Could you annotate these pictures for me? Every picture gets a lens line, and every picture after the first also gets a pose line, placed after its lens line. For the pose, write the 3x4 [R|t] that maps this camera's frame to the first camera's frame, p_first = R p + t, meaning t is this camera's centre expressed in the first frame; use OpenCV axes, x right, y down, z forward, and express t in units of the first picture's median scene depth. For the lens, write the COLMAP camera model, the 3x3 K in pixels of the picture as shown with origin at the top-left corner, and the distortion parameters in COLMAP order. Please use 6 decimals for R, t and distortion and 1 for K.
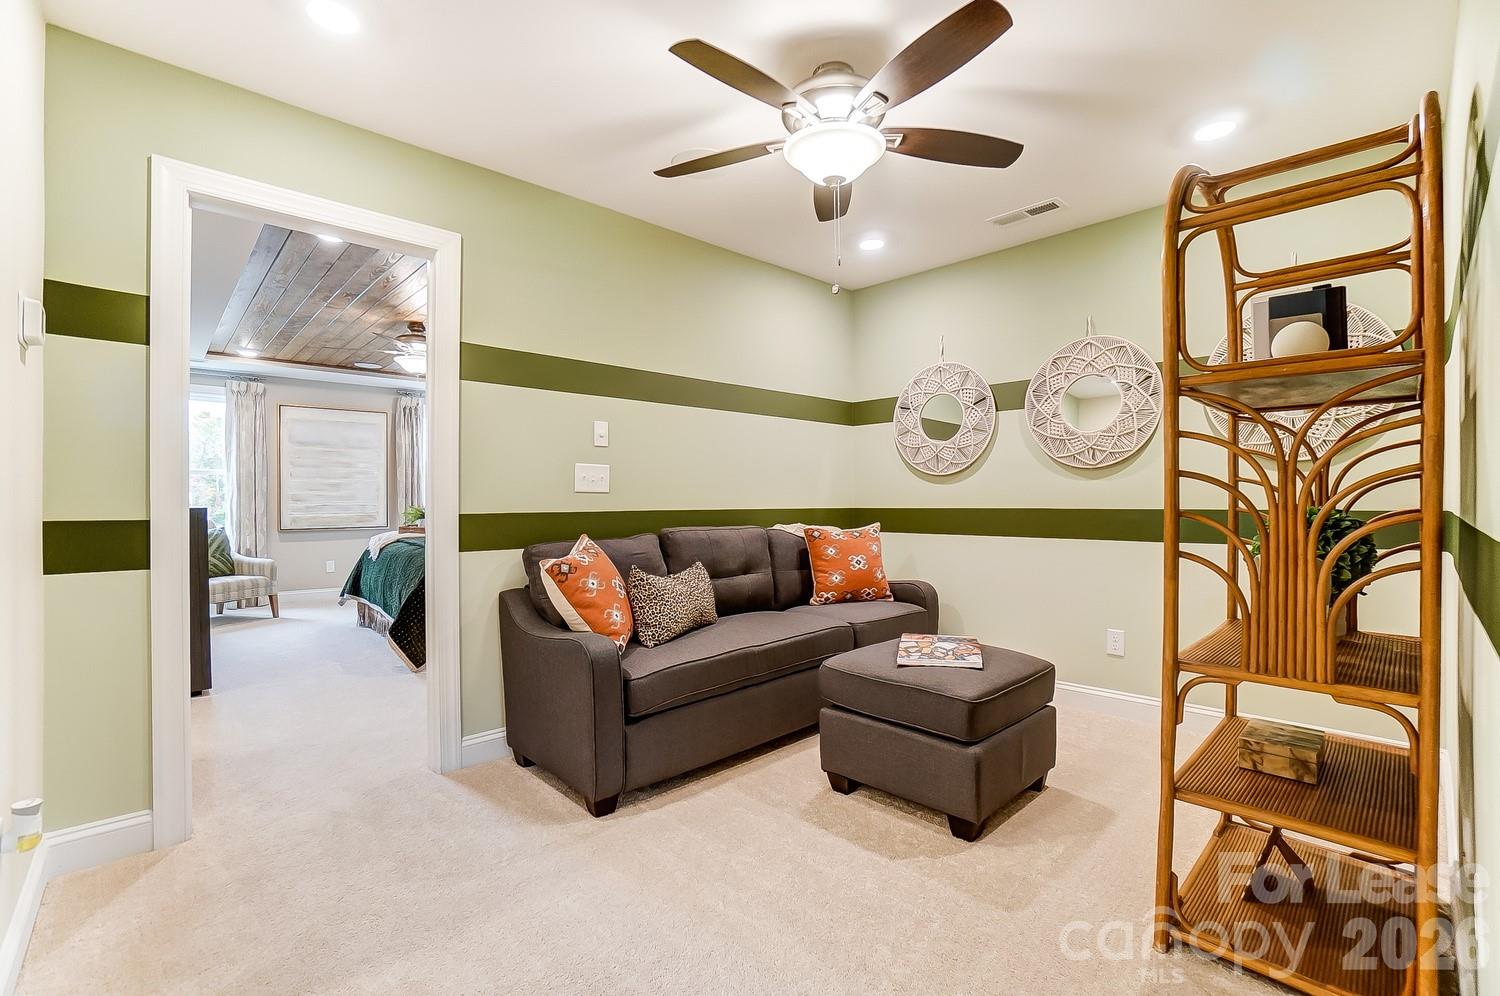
lens RADIAL K [[661.3, 0, 741.9], [0, 661.3, 502.3], [0, 0, 1]] dist [-0.039226, 0.000054]
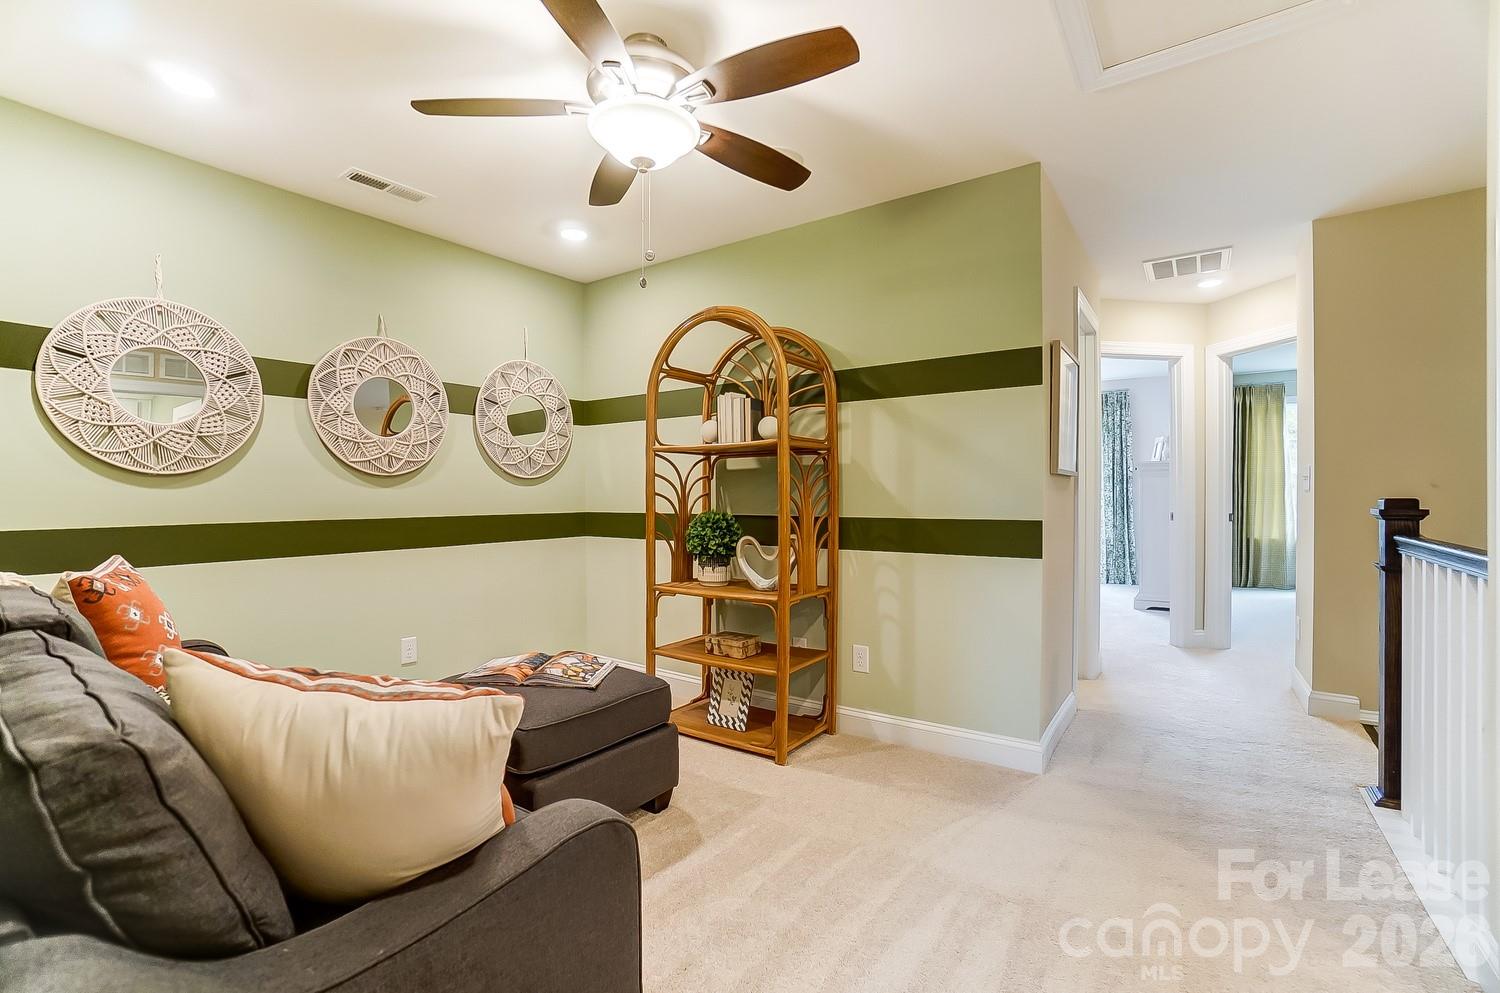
lens RADIAL K [[661.3, 0, 741.9], [0, 661.3, 500.8], [0, 0, 1]] dist [-0.039226, 0.000054]
pose [[-0.193438, -0.000589, 0.981112, -0.484235], [0.012344, 0.999919, 0.003034, -0.012224], [-0.981035, 0.012698, -0.193415, 0.657021]]
